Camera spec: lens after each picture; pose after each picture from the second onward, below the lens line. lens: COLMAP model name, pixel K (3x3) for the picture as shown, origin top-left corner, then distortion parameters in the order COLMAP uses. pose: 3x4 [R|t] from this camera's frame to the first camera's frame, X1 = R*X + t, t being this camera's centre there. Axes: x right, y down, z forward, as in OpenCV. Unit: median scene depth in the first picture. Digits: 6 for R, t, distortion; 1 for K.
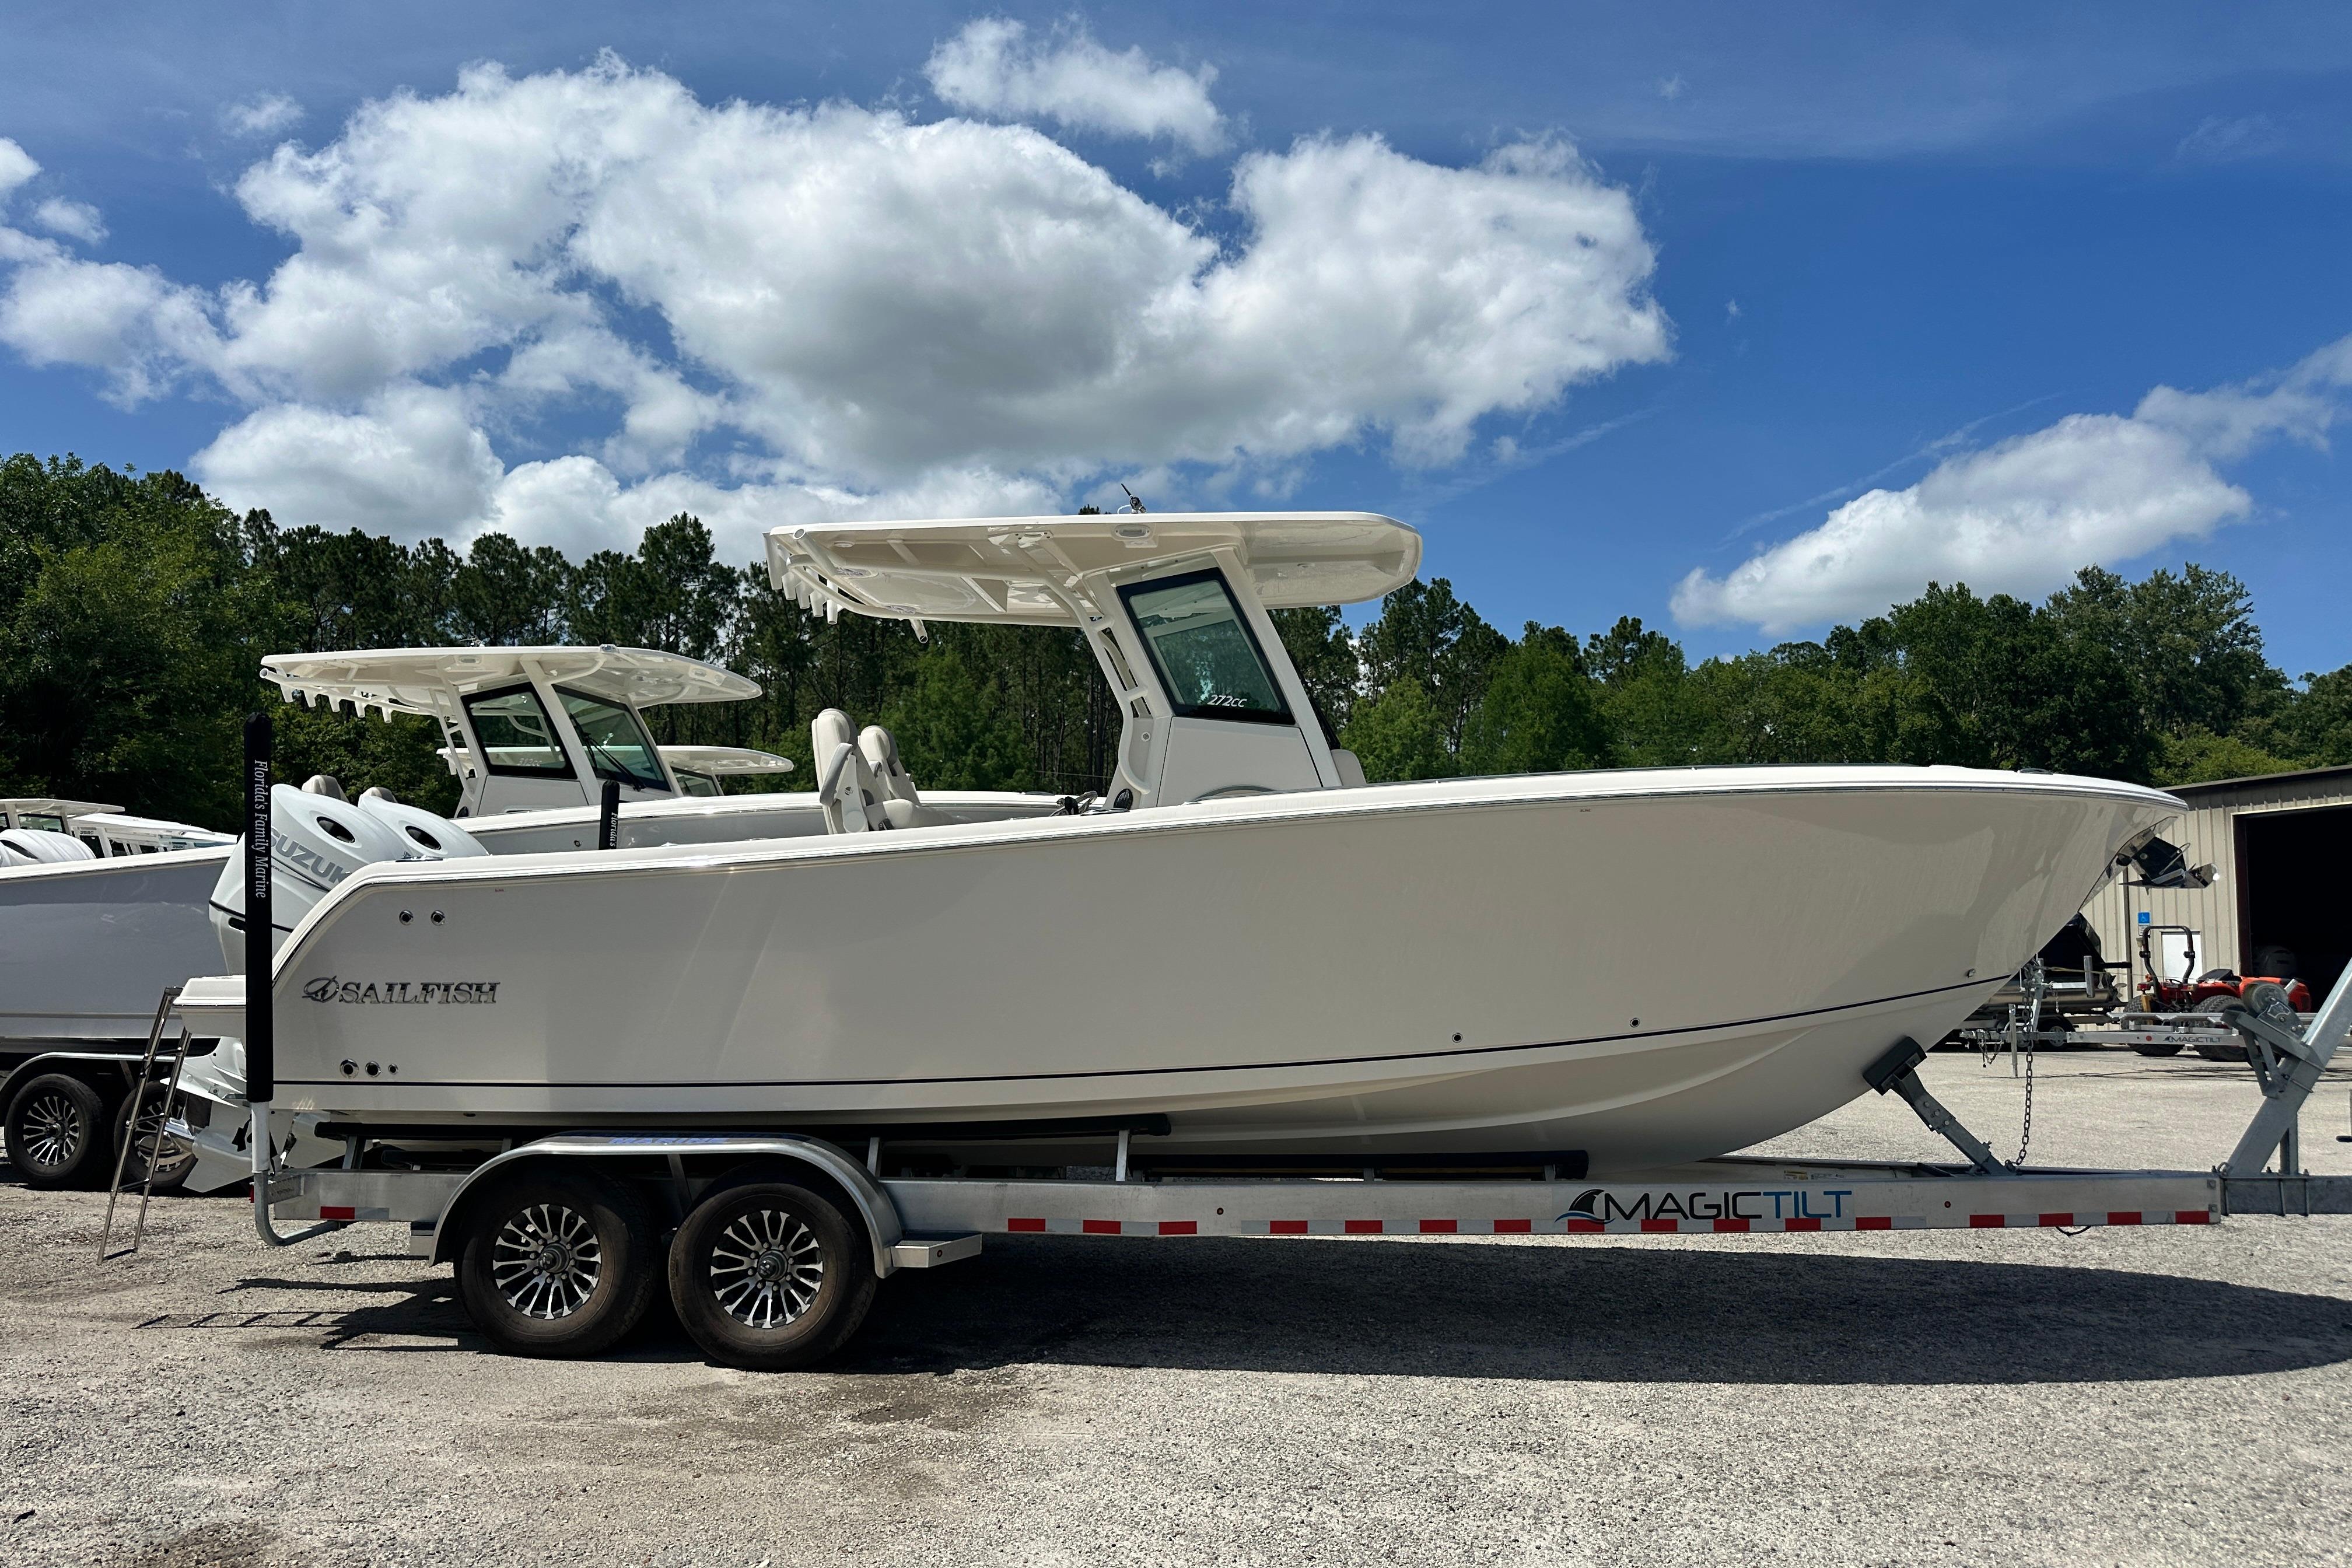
lens RADIAL K [[1656.9, 0, 1164.7], [0, 1656.9, 786.6], [0, 0, 1]] dist [0.061503, -0.088735]
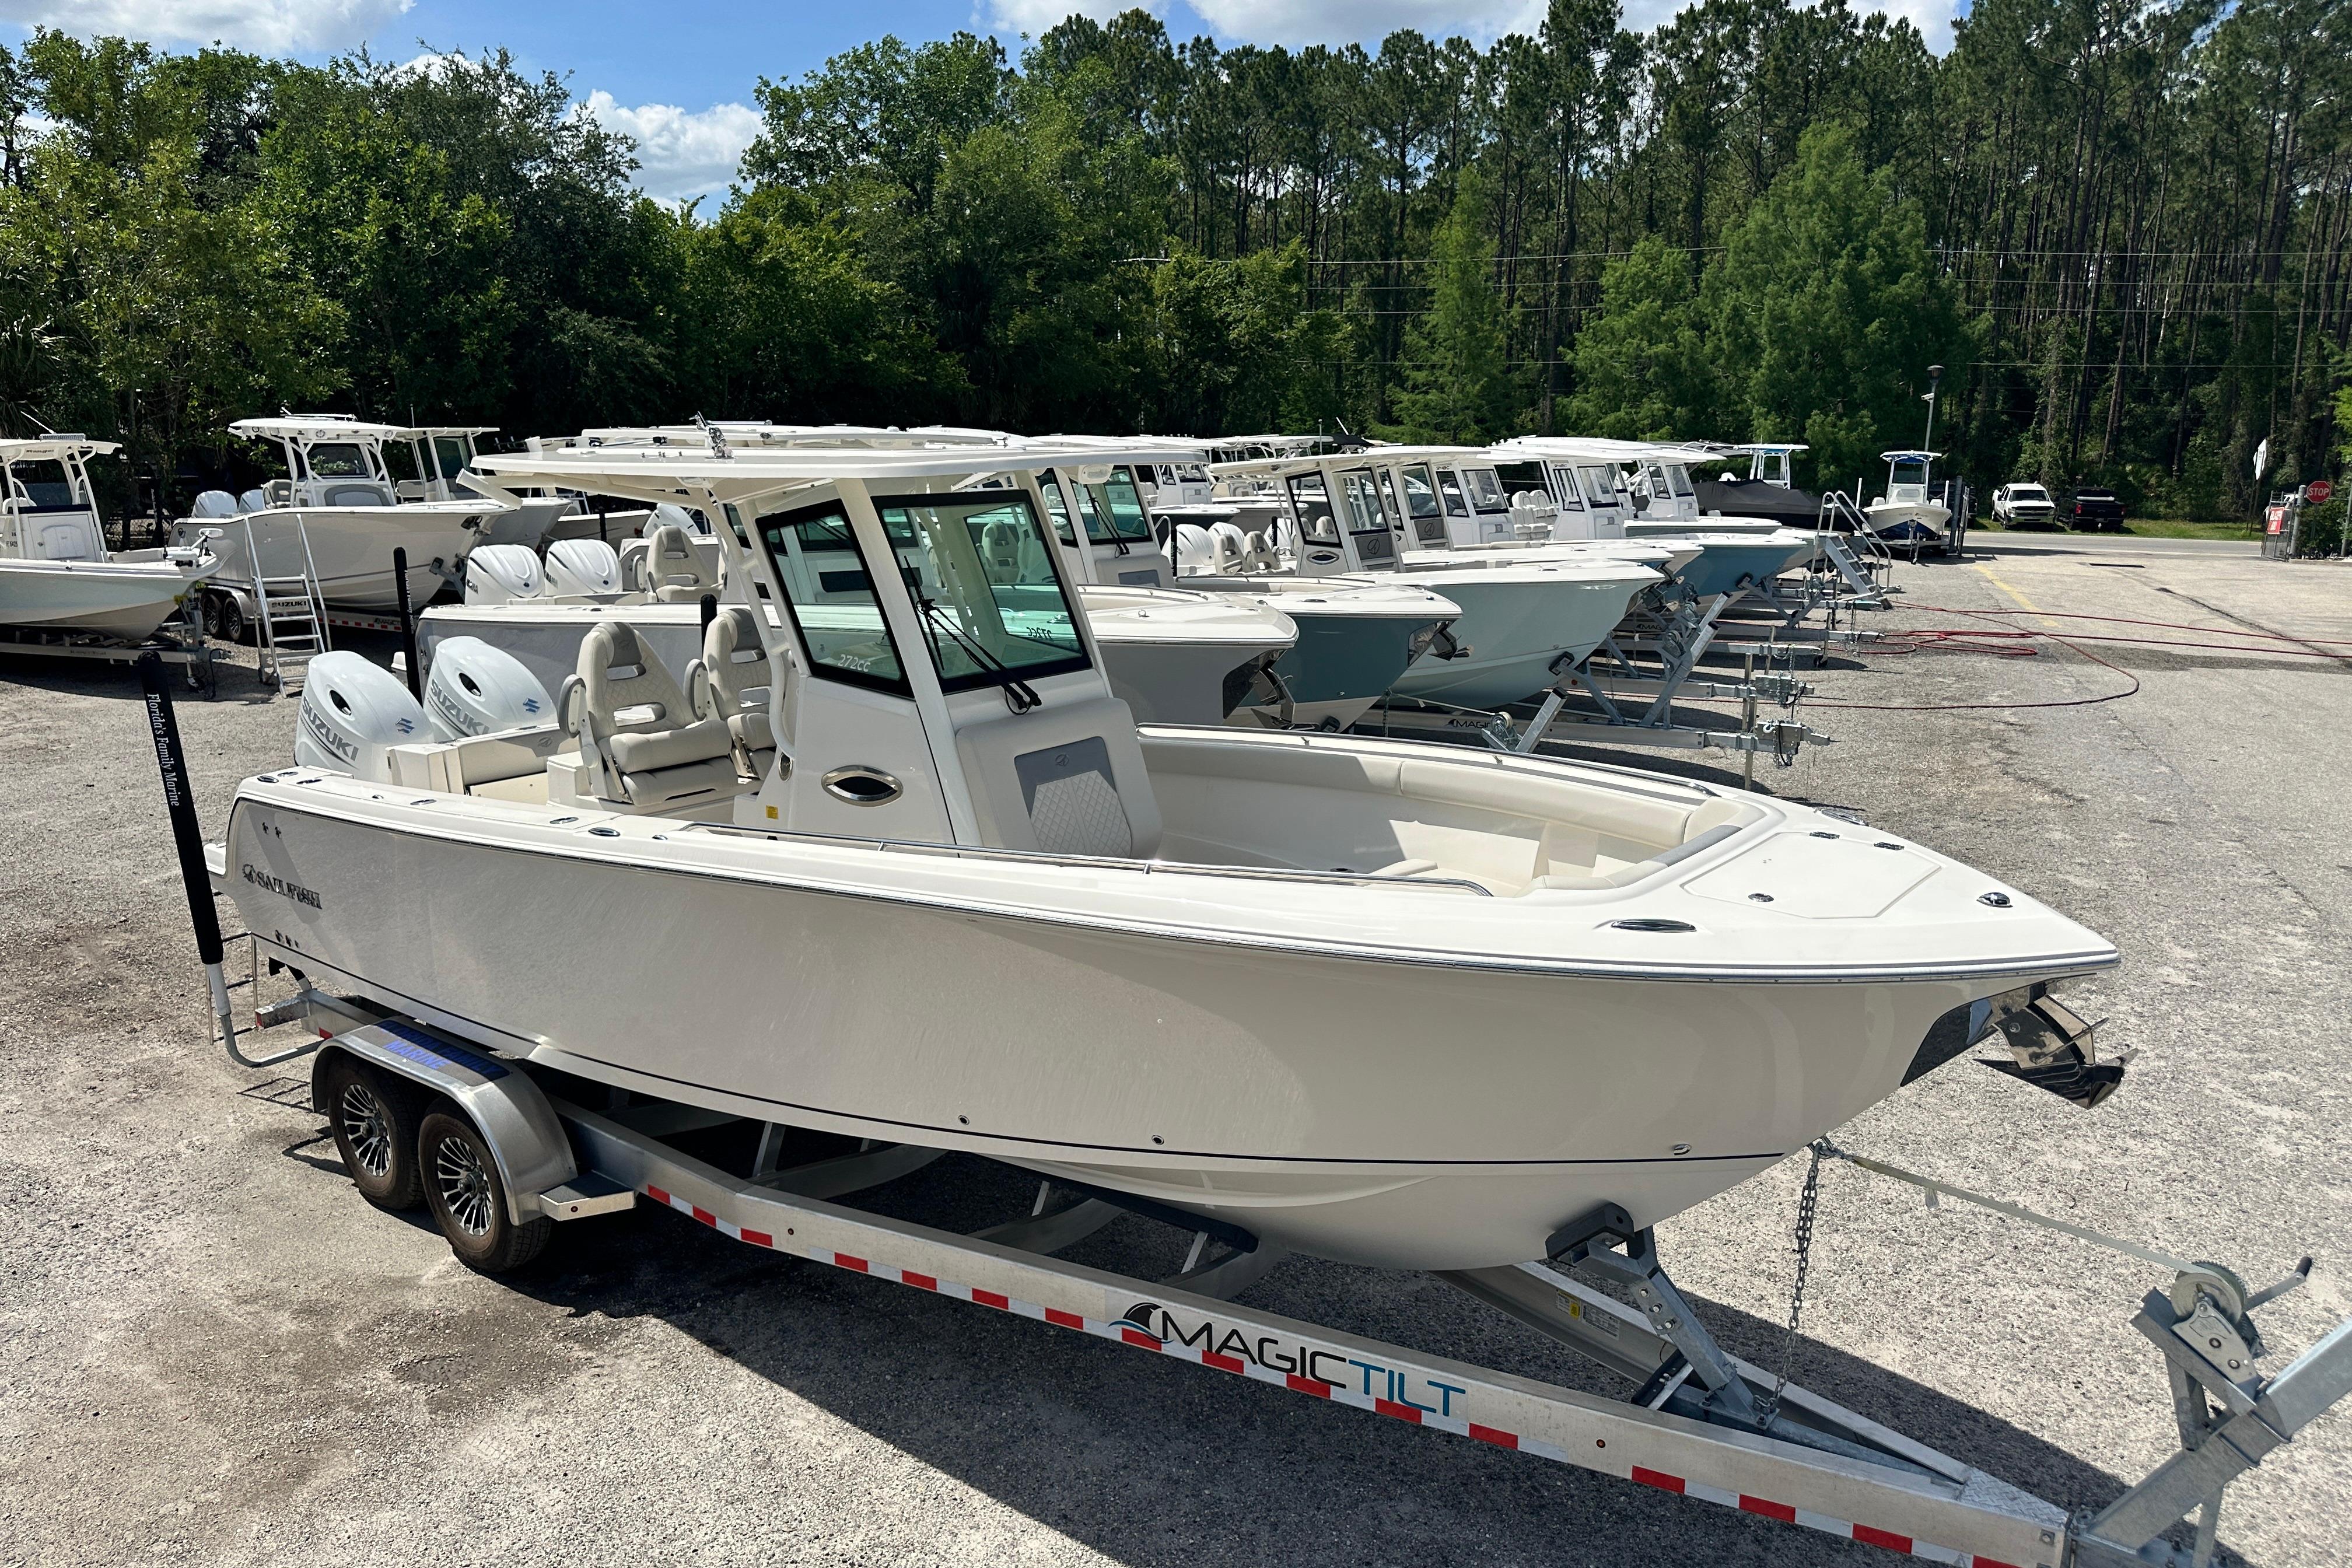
lens RADIAL K [[1656.9, 0, 1164.7], [0, 1656.9, 786.6], [0, 0, 1]] dist [0.061503, -0.088735]
pose [[0.837872, 0.103452, -0.535974, 0.672296], [0.064906, 0.956030, 0.285995, -0.237043], [0.541994, -0.274415, 0.794317, 0.412242]]
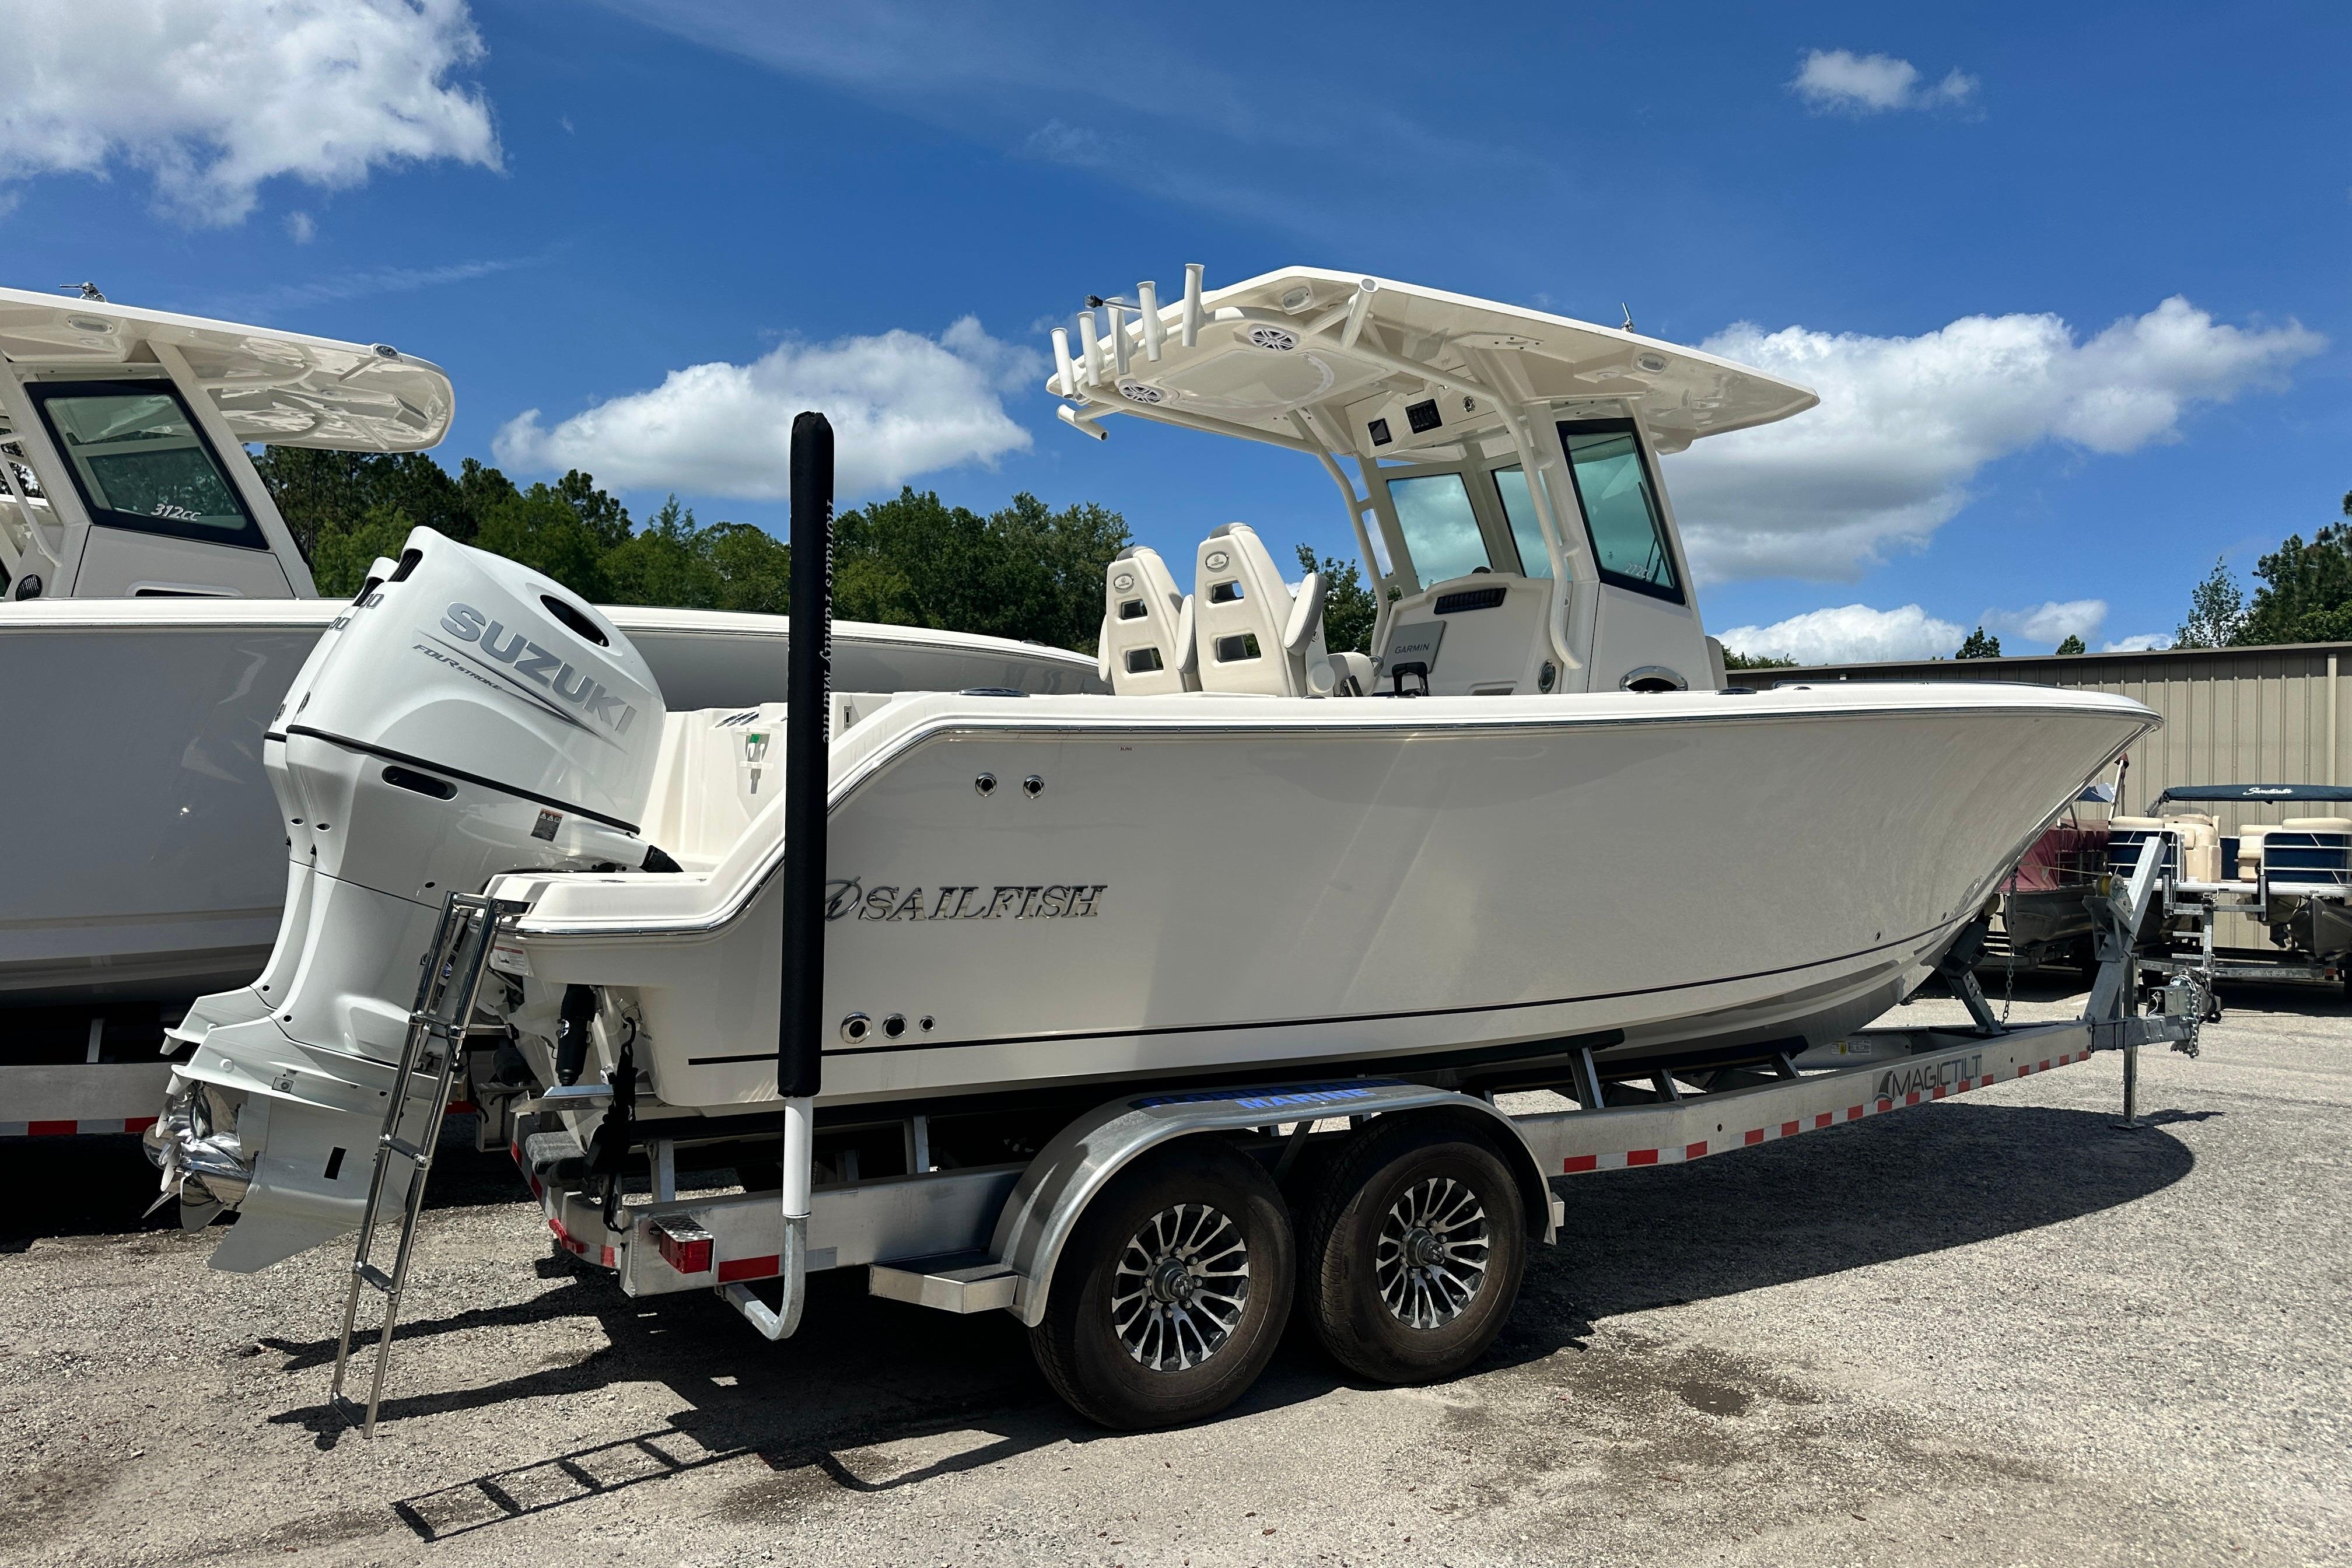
lens RADIAL K [[1690.2, 0, 1179.4], [0, 1690.2, 795.2], [0, 0, 1]] dist [0.067683, -0.085449]
pose [[0.775816, 0.027488, 0.630360, -0.779799], [-0.077693, 0.995610, 0.052205, 0.043079], [-0.626157, -0.089476, 0.774546, 0.451922]]
